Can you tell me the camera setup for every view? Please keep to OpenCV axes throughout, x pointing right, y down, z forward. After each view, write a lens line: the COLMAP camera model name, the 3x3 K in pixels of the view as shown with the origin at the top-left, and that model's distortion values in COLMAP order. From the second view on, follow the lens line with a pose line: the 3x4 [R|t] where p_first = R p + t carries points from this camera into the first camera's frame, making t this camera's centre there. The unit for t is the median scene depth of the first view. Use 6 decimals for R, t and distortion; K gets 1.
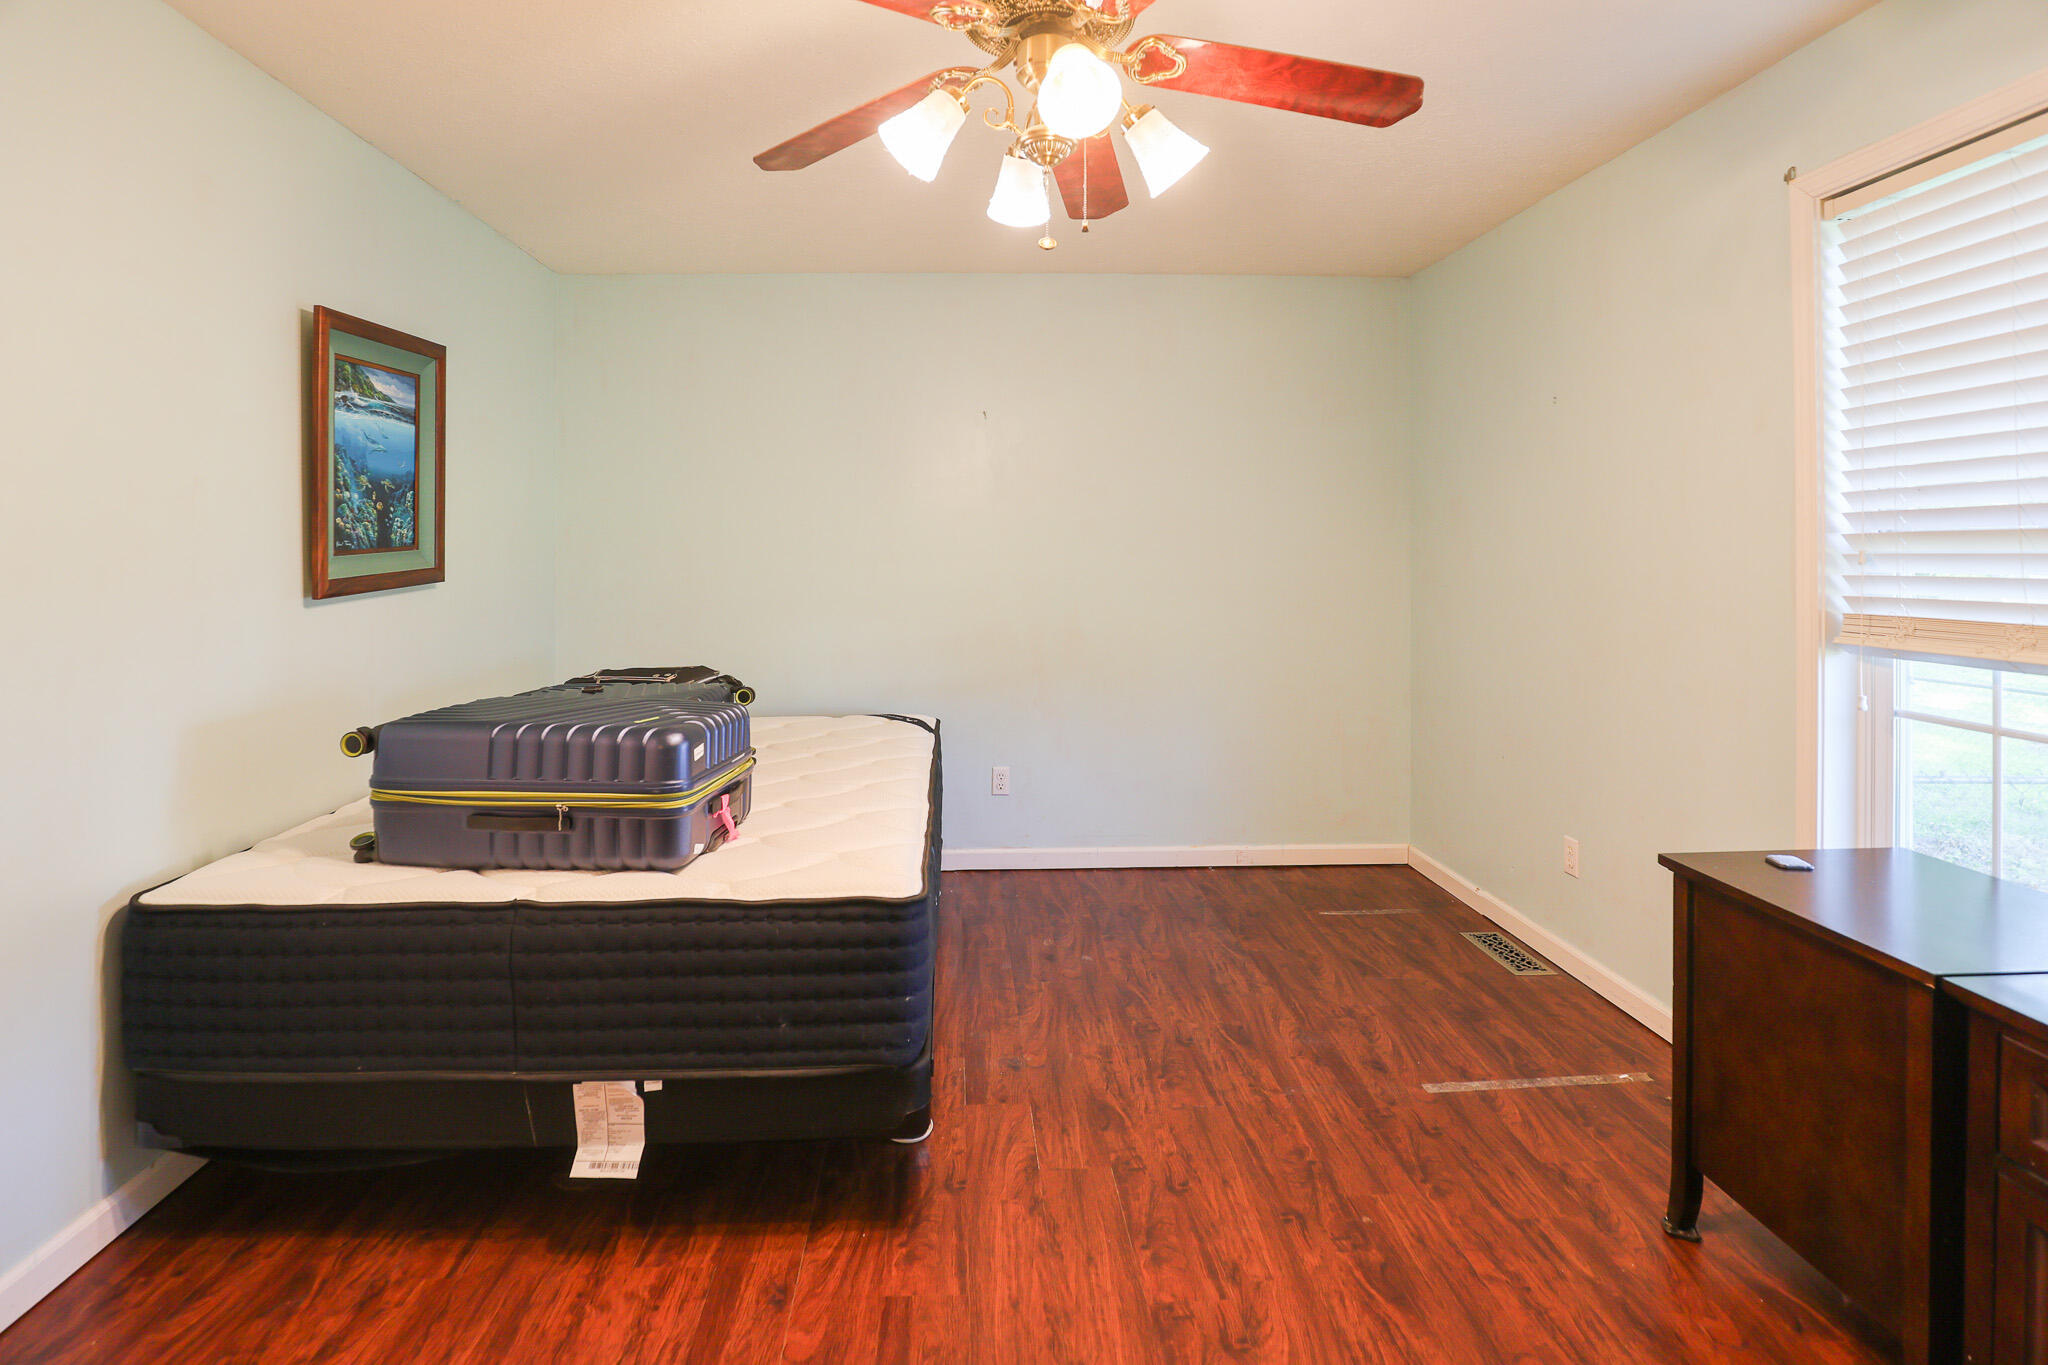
lens RADIAL K [[981.6, 0, 1019.0], [0, 981.6, 533.6], [0, 0, 1]] dist [-0.020526, -0.000039]
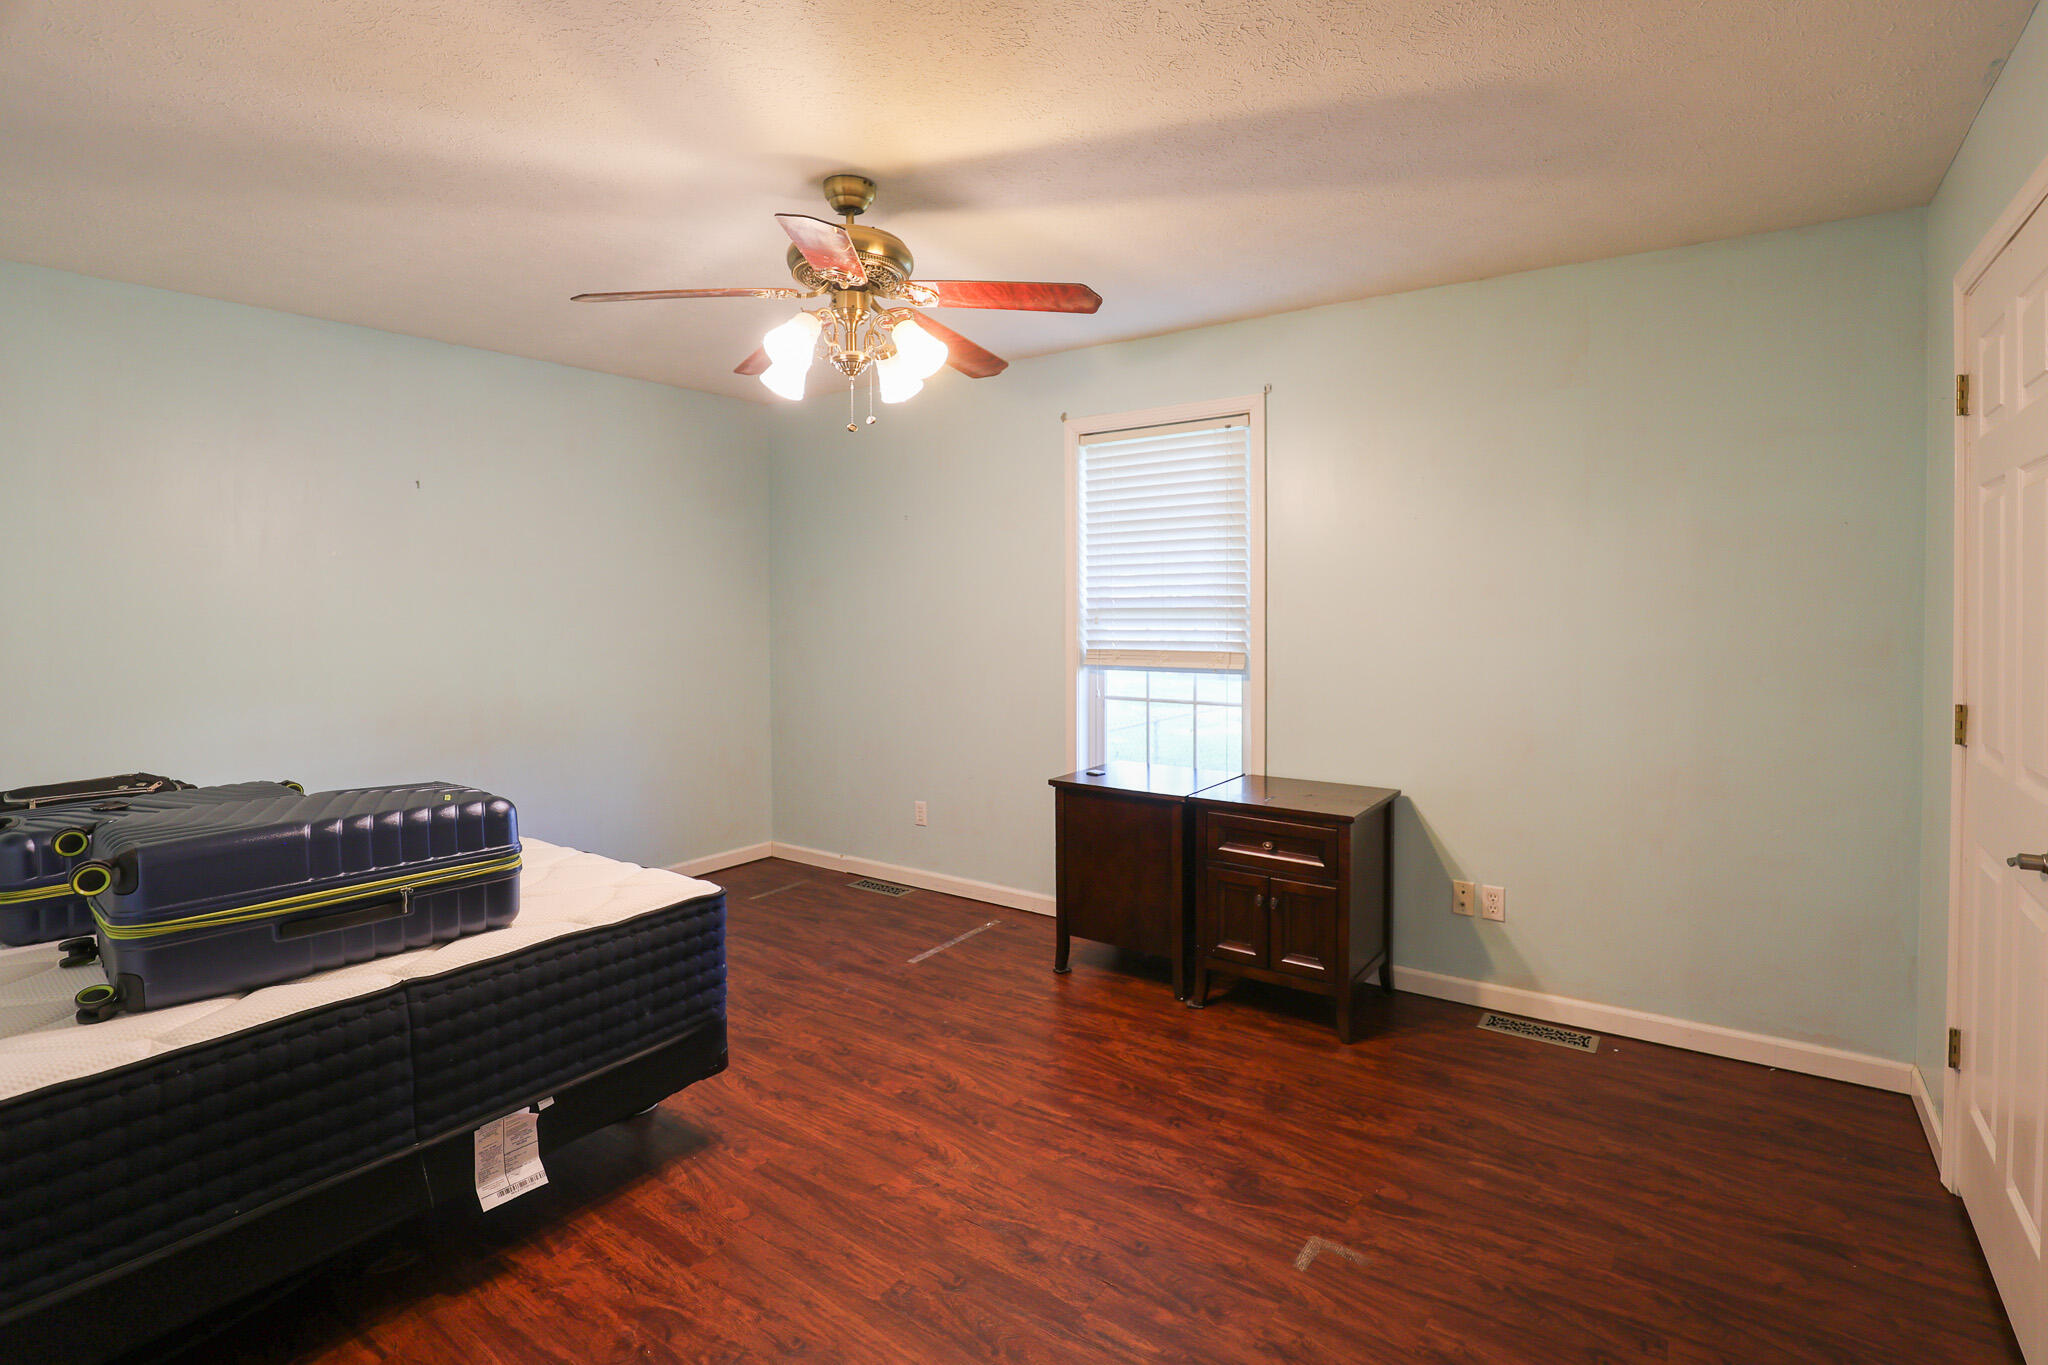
lens RADIAL K [[977.9, 0, 1019.9], [0, 977.9, 605.5], [0, 0, 1]] dist [-0.030666, 0.004943]
pose [[0.612940, -0.006212, 0.790105, -0.869573], [-0.006948, 0.999888, 0.013251, -0.034105], [-0.790099, -0.013611, 0.612828, -0.119131]]
